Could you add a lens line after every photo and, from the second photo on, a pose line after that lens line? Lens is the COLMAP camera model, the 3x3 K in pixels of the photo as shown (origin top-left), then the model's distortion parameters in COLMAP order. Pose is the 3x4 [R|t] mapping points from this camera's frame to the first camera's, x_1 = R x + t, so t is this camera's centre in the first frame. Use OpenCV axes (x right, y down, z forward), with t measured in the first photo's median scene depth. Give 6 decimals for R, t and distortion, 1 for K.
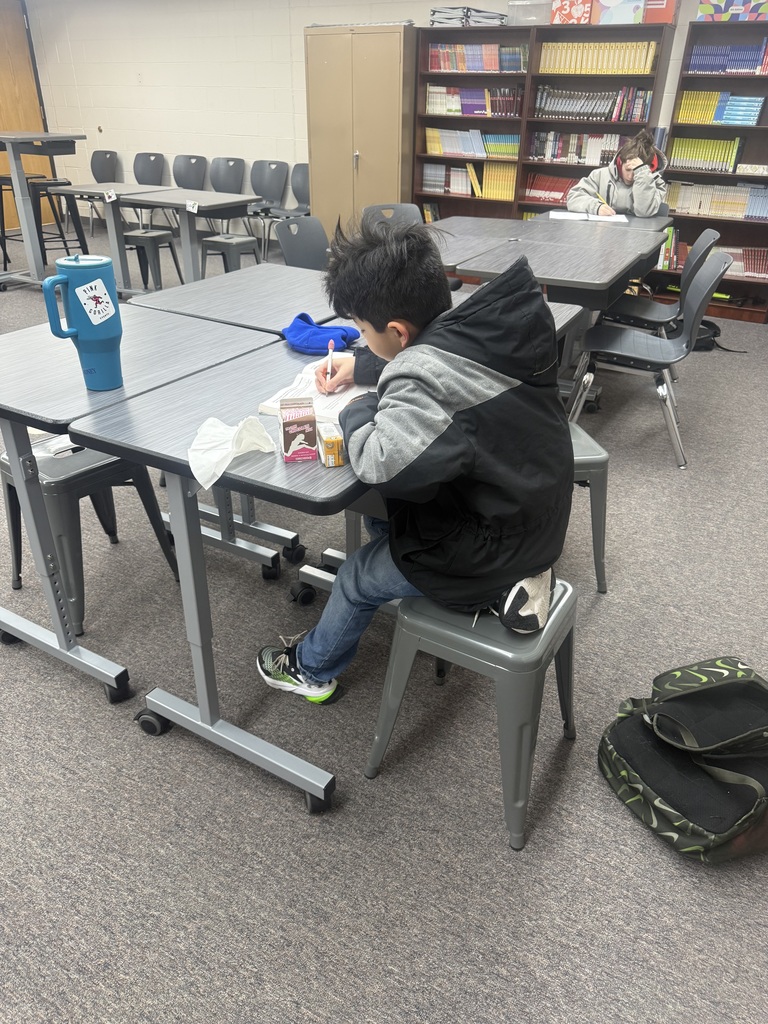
lens RADIAL K [[730.0, 0, 384.0], [0, 730.0, 512.0], [0, 0, 1]] dist [-0.000475, 0.003038]
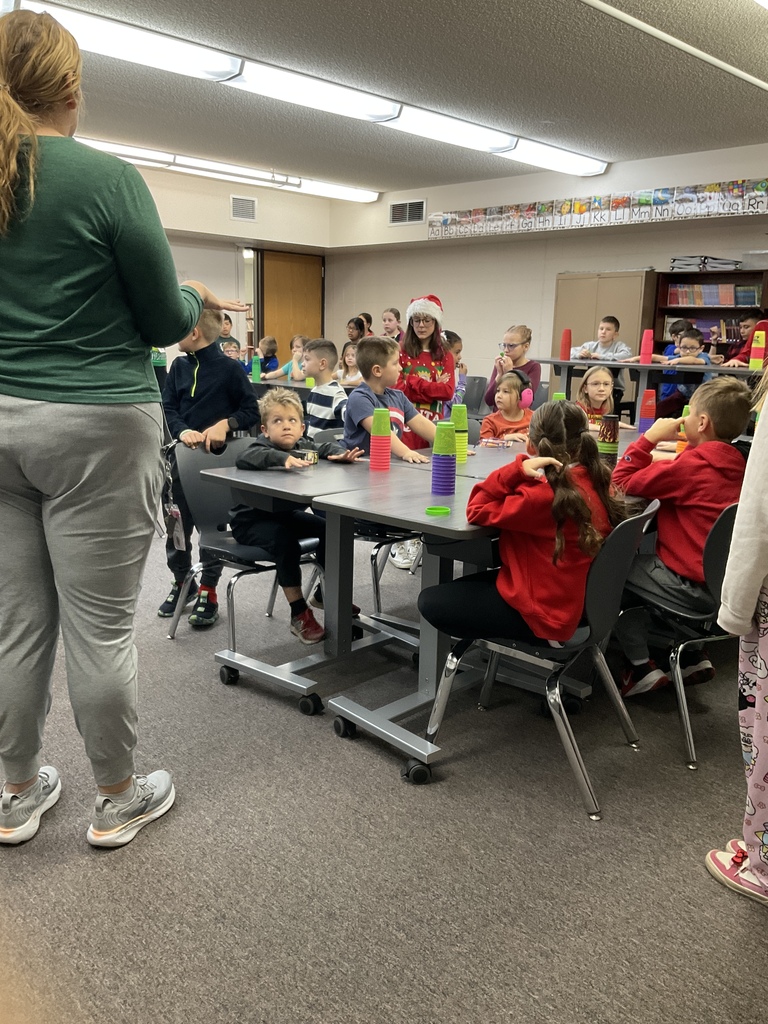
lens RADIAL K [[831.9, 0, 384.0], [0, 831.9, 512.0], [0, 0, 1]] dist [0.096404, -0.190947]
pose [[0.960646, 0.064607, -0.270157, 0.013755], [-0.143118, 0.948667, -0.282043, 0.132042], [0.238067, 0.309608, 0.920580, -0.208422]]
